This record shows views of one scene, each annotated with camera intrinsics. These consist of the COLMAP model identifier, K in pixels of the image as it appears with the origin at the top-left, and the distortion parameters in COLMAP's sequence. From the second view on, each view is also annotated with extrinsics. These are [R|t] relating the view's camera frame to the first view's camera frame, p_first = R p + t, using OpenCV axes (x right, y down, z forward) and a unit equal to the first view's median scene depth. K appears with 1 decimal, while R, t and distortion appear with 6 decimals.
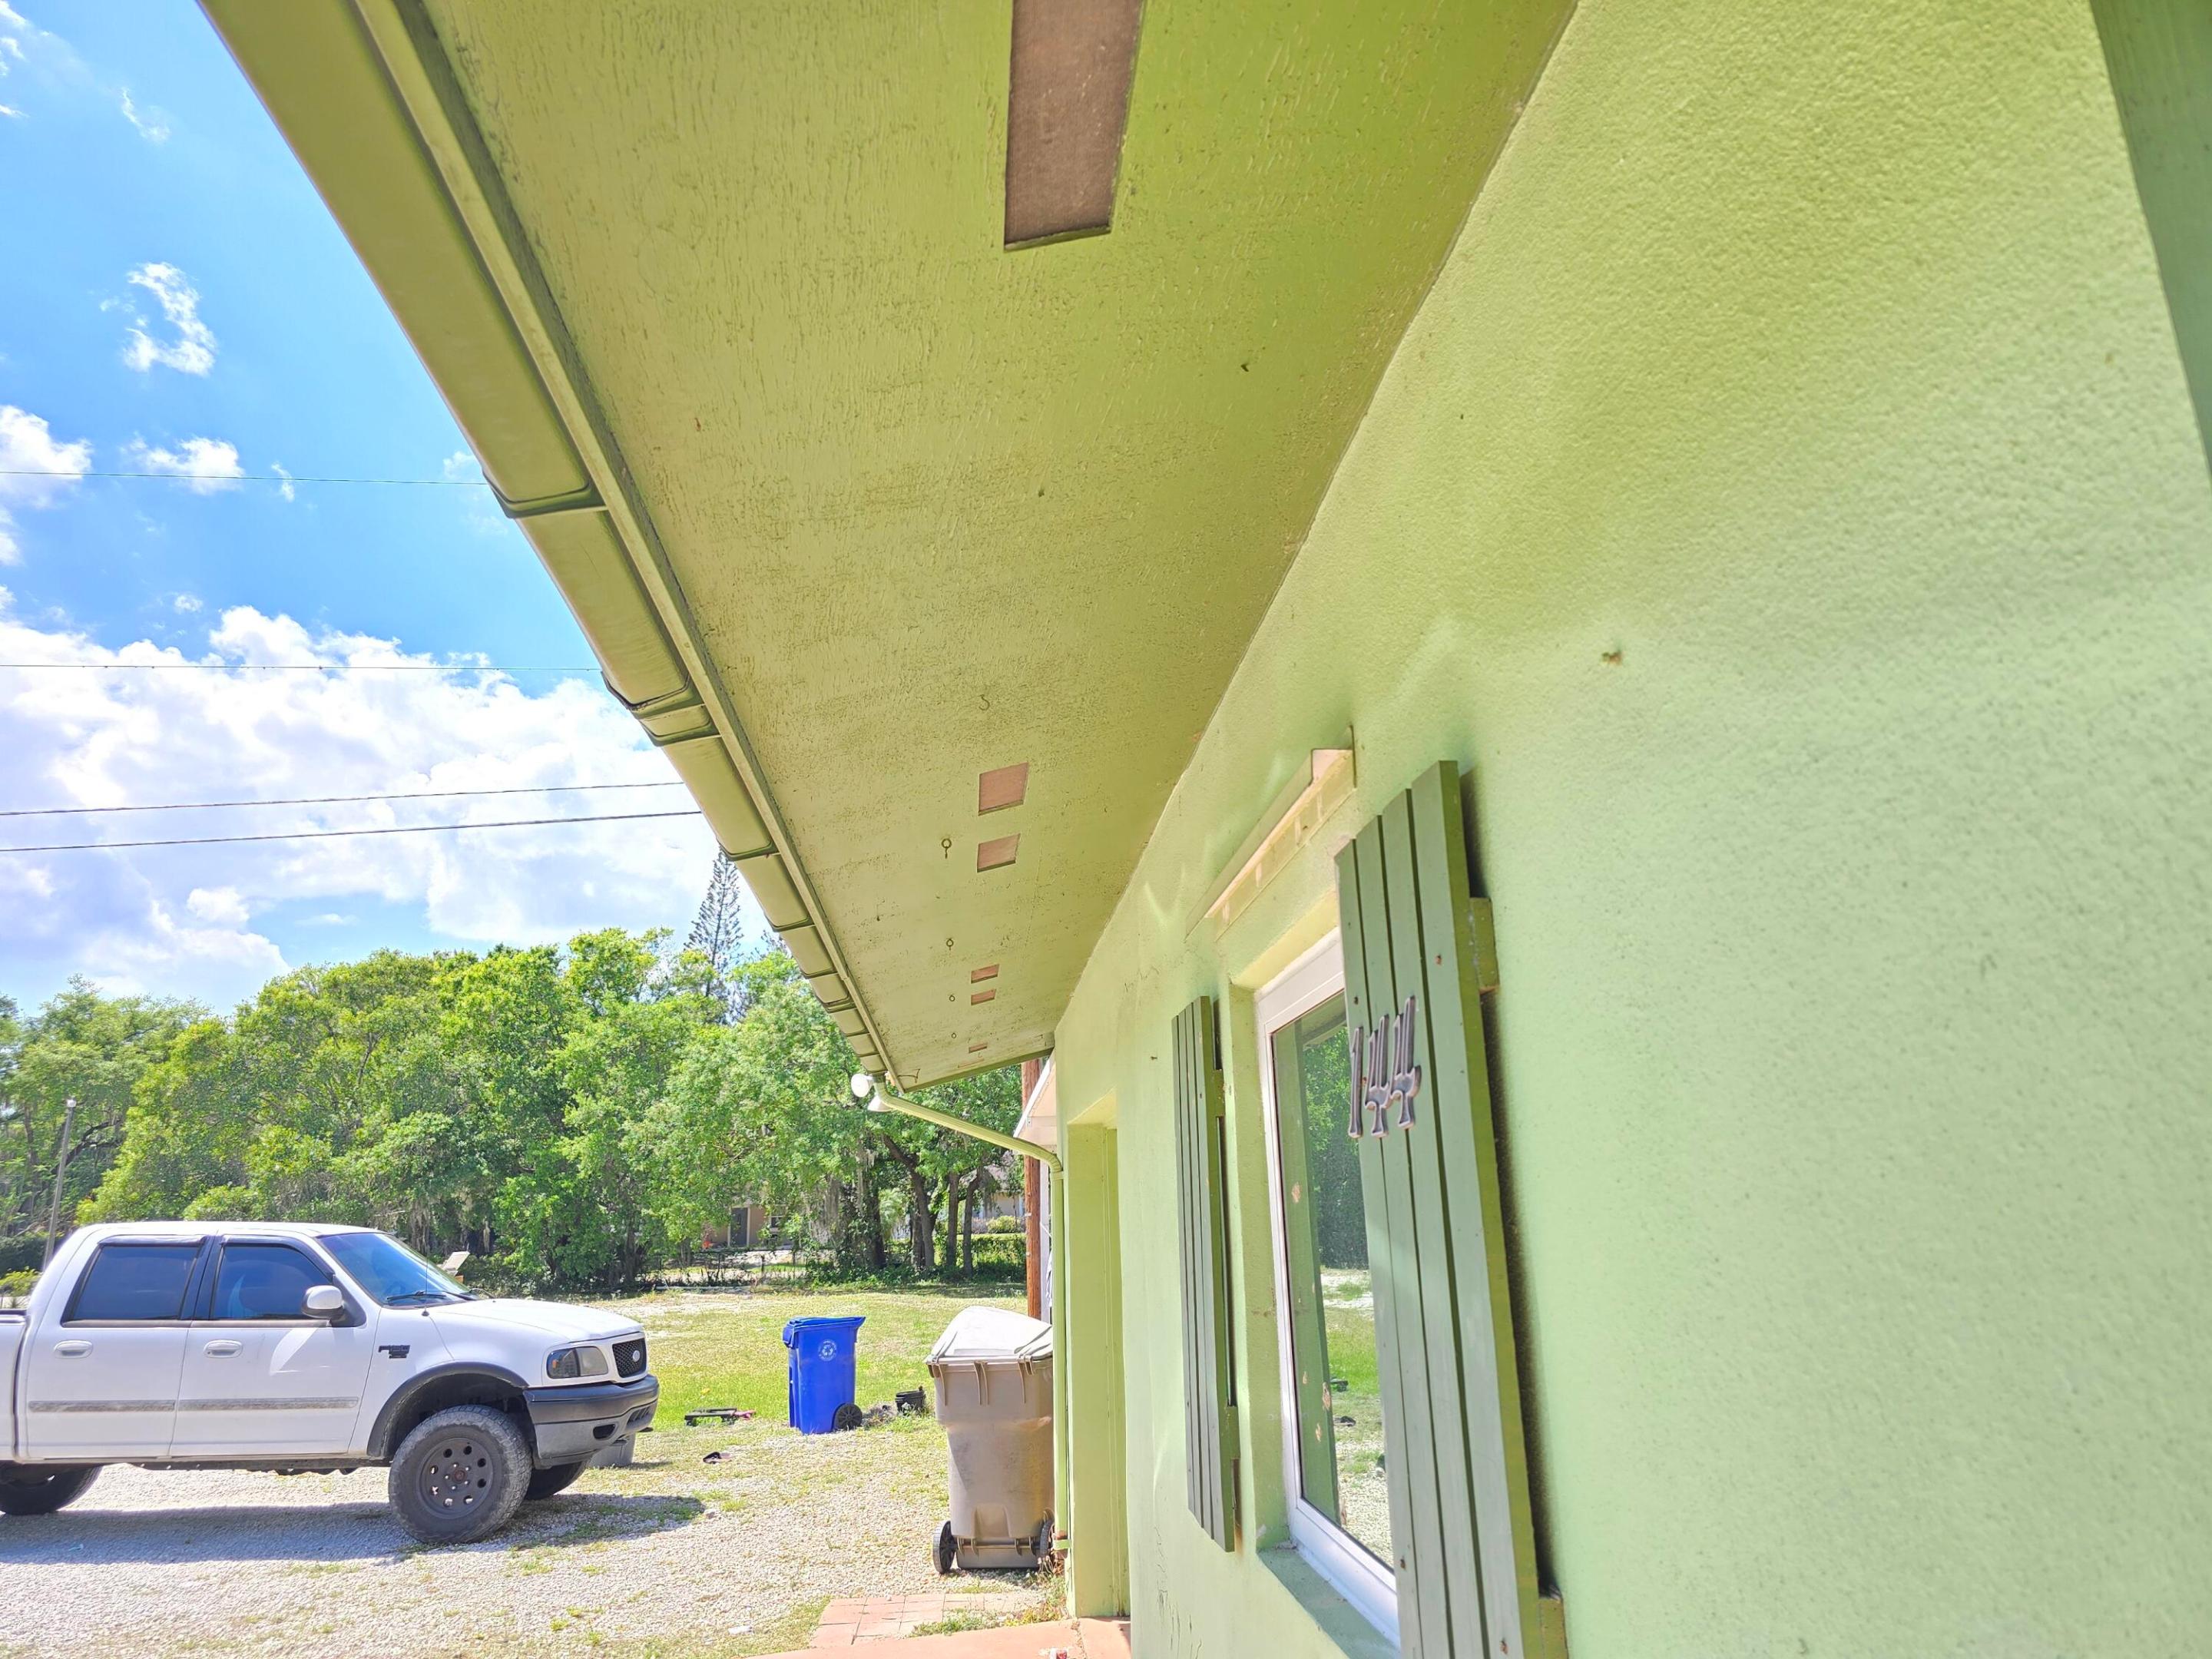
lens RADIAL K [[1474.1, 0, 1110.6], [0, 1474.1, 827.6], [0, 0, 1]] dist [0.002979, -0.000945]
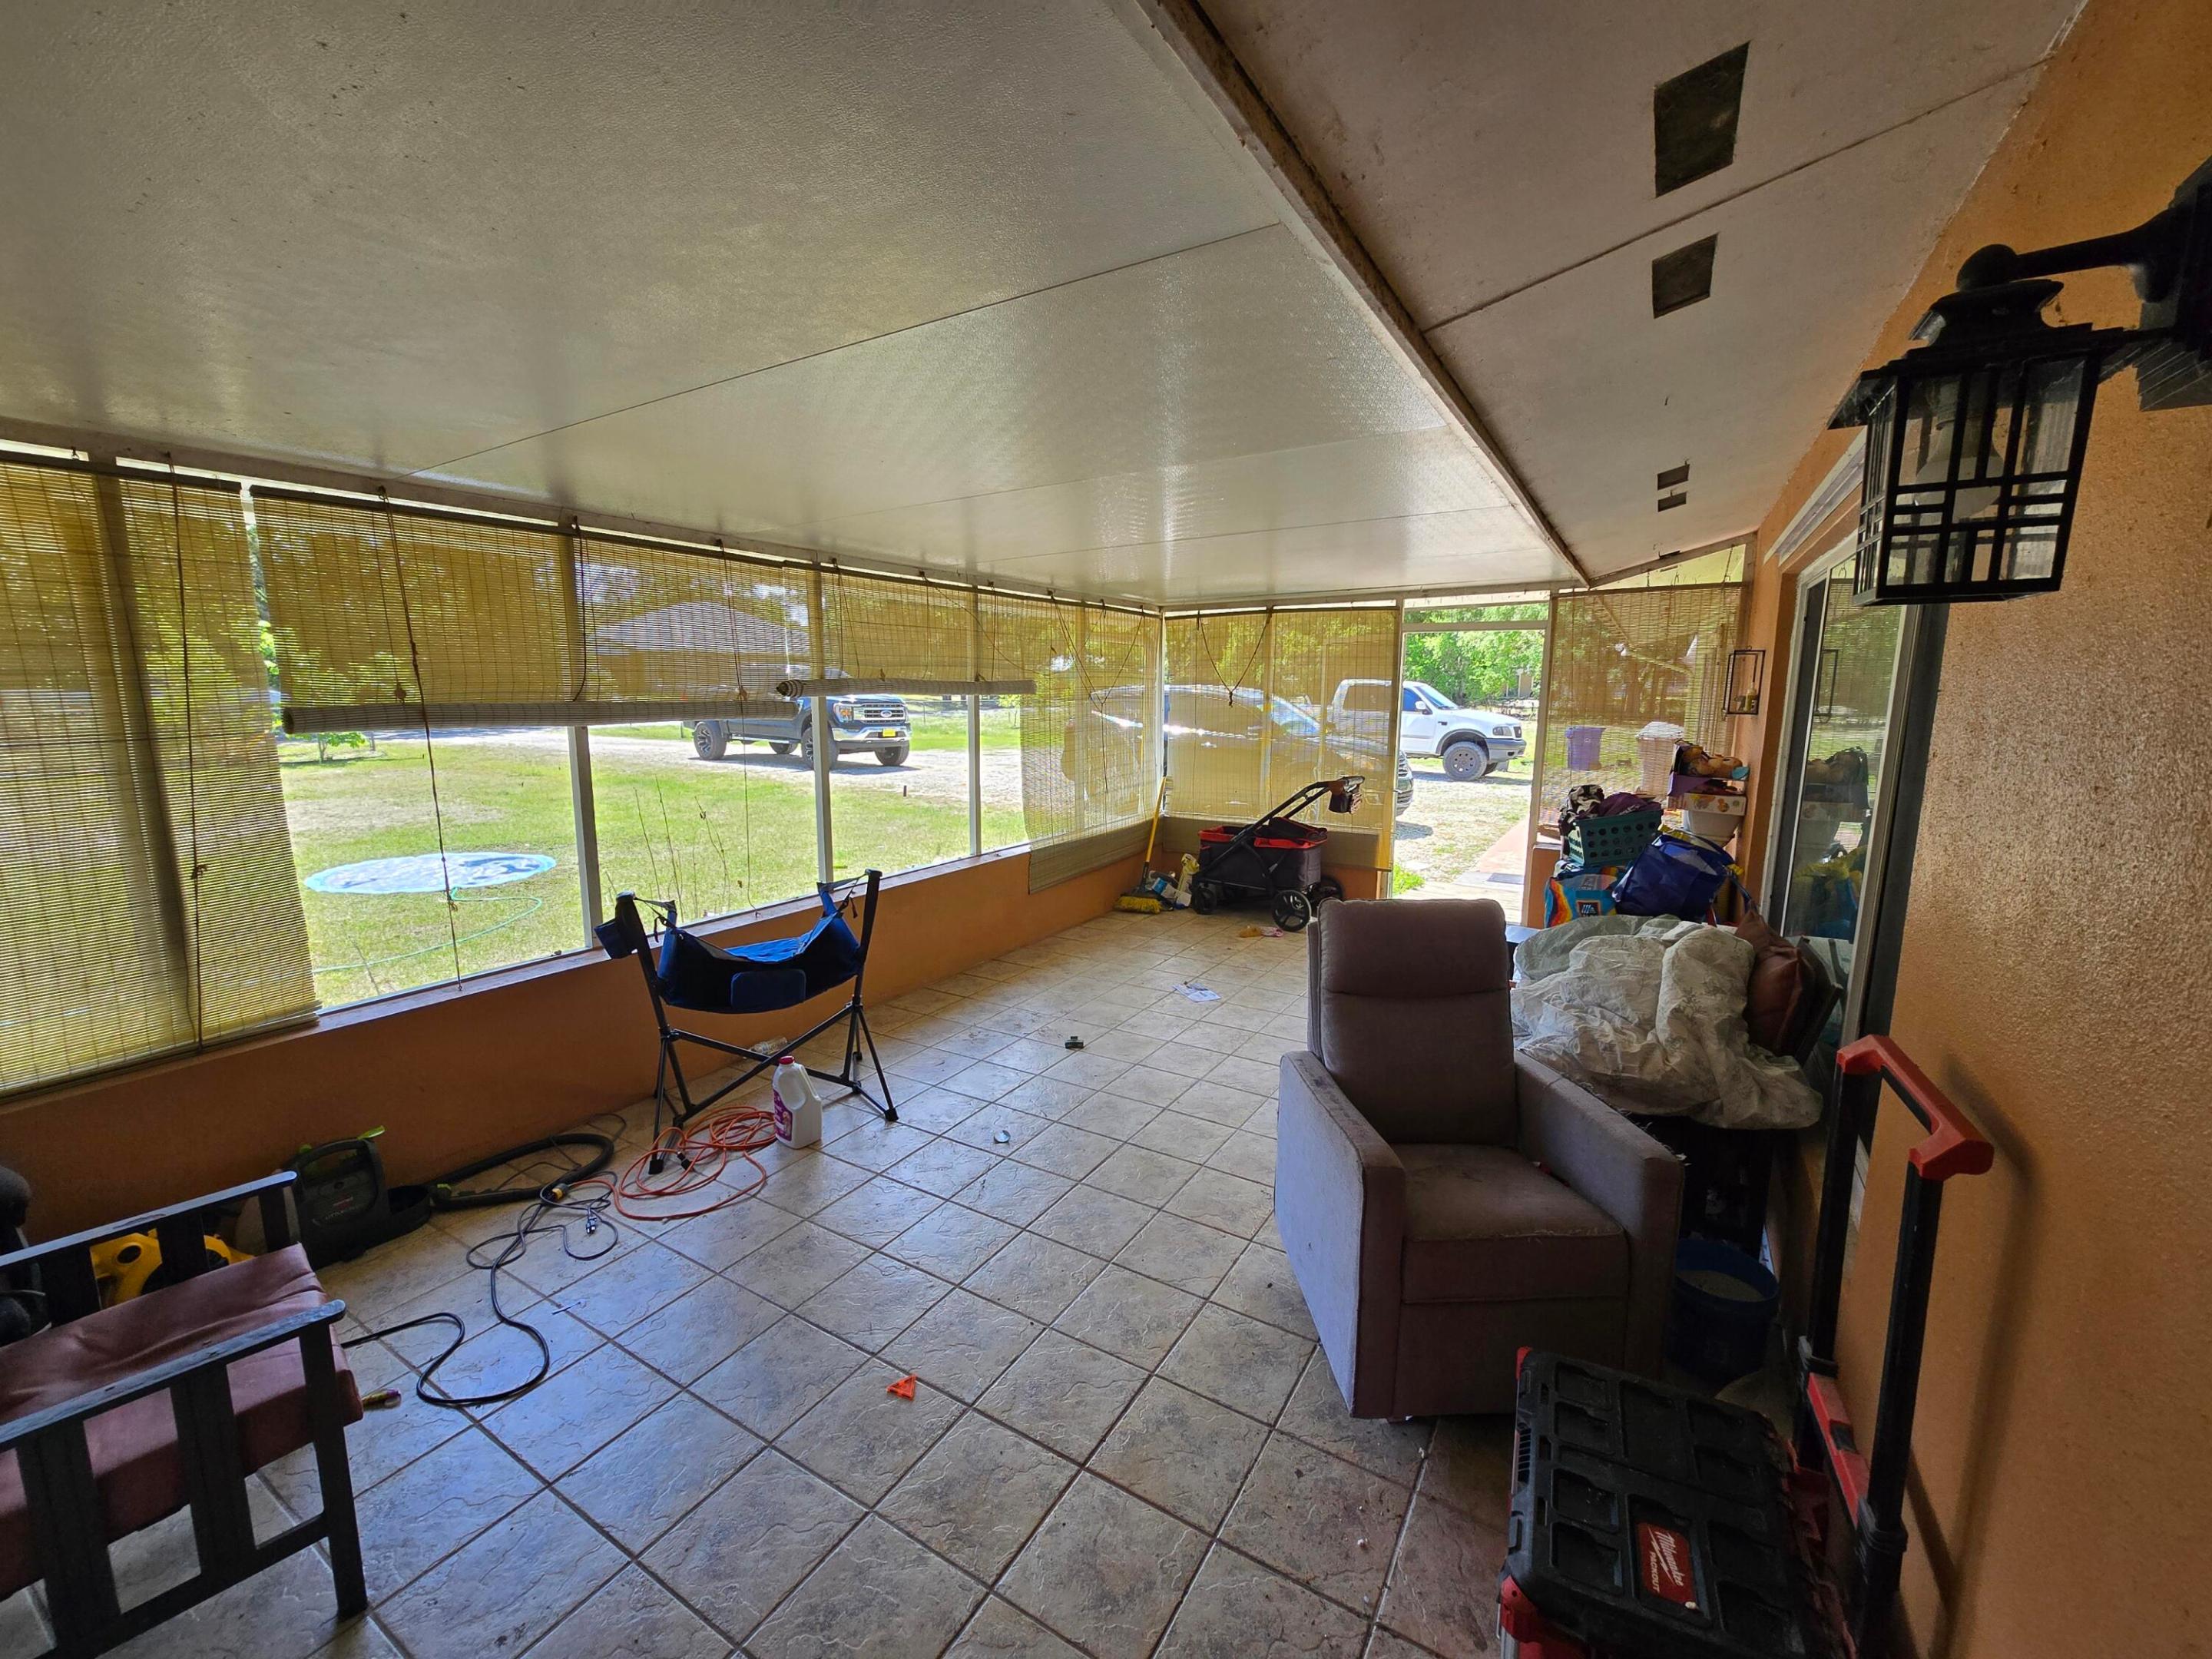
lens RADIAL K [[903.7, 0, 1109.0], [0, 903.7, 823.8], [0, 0, 1]] dist [-0.004432, 0.001649]
pose [[0.799678, 0.132457, -0.585637, 0.026910], [0.118396, 0.921428, 0.370072, -0.065023], [0.588640, -0.365276, 0.721163, -0.235174]]
